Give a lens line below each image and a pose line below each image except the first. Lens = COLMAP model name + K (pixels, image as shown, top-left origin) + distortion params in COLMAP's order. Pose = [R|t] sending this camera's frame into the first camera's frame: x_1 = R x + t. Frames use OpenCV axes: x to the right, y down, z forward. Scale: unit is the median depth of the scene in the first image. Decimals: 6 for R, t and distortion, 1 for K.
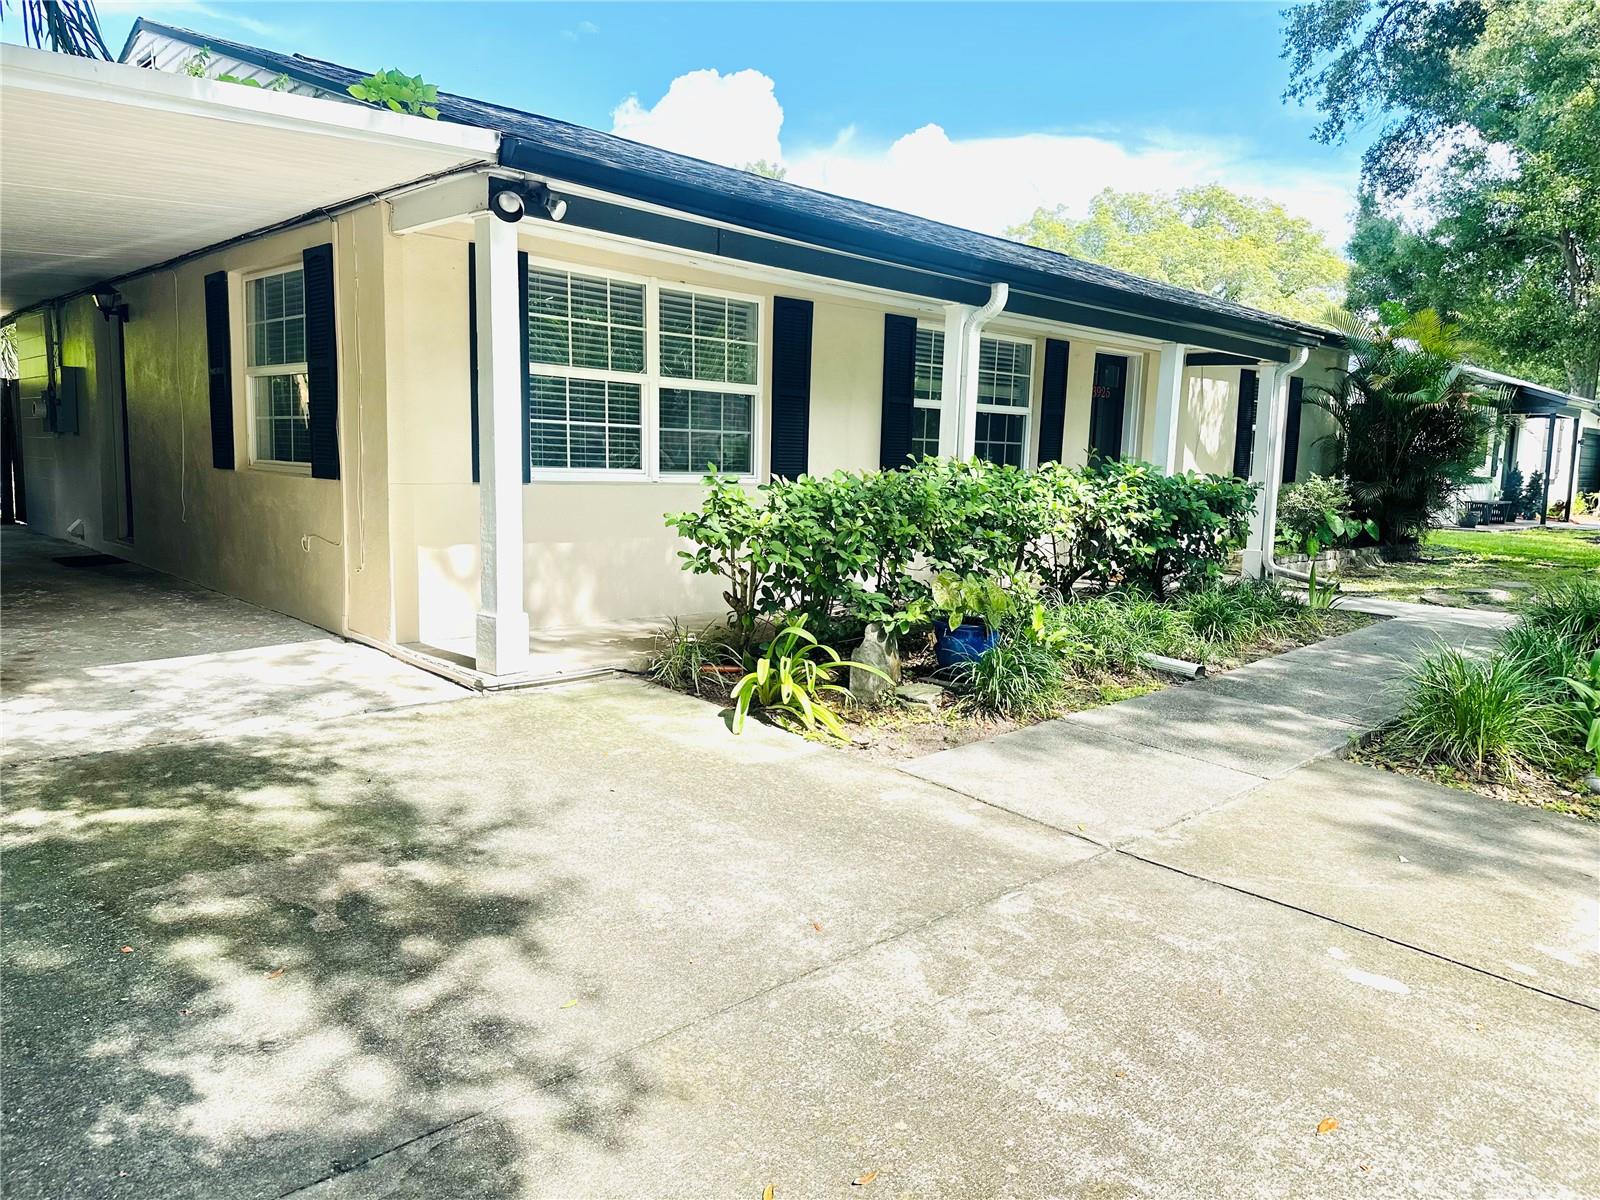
lens RADIAL K [[1118.3, 0, 799.1], [0, 1118.3, 611.4], [0, 0, 1]] dist [0.038500, -0.049022]
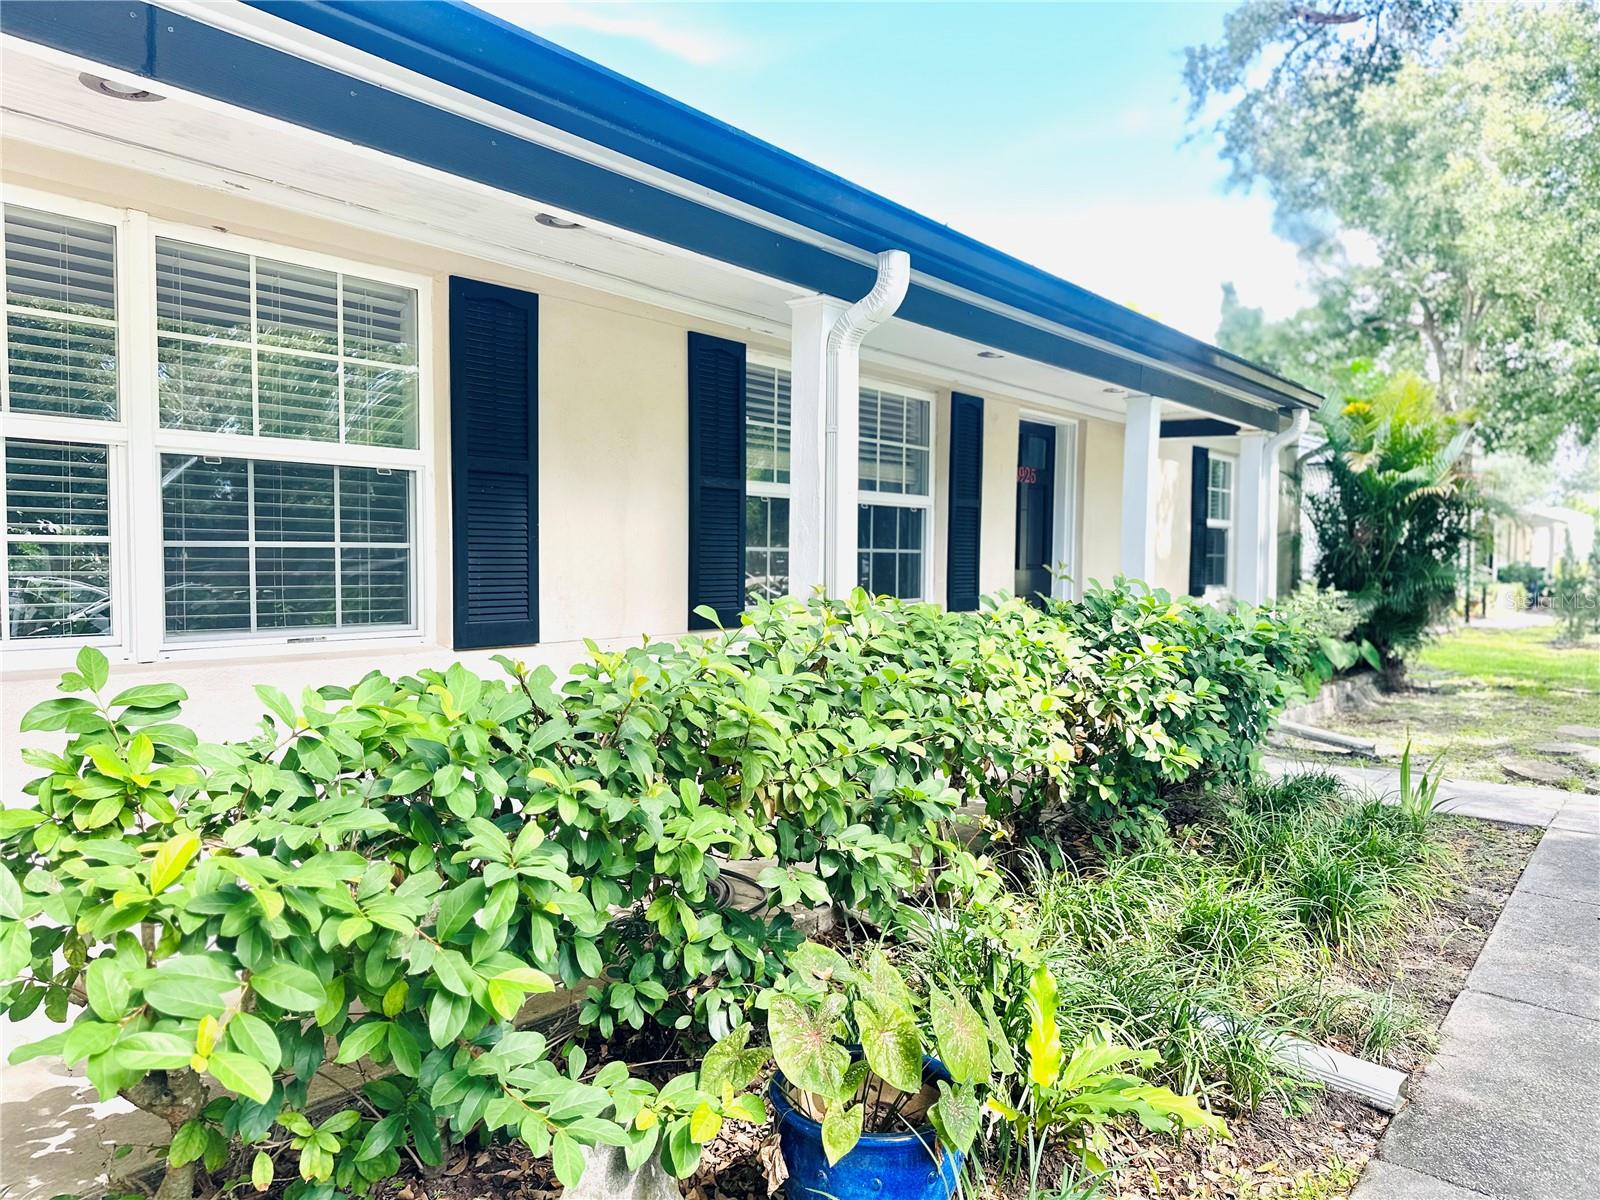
lens RADIAL K [[1118.3, 0, 804.5], [0, 1118.3, 599.6], [0, 0, 1]] dist [0.038500, -0.049022]
pose [[0.992046, -0.022443, 0.123861, 0.060648], [0.034351, 0.994898, -0.094859, -0.074257], [-0.121100, 0.098359, 0.987755, 0.436626]]
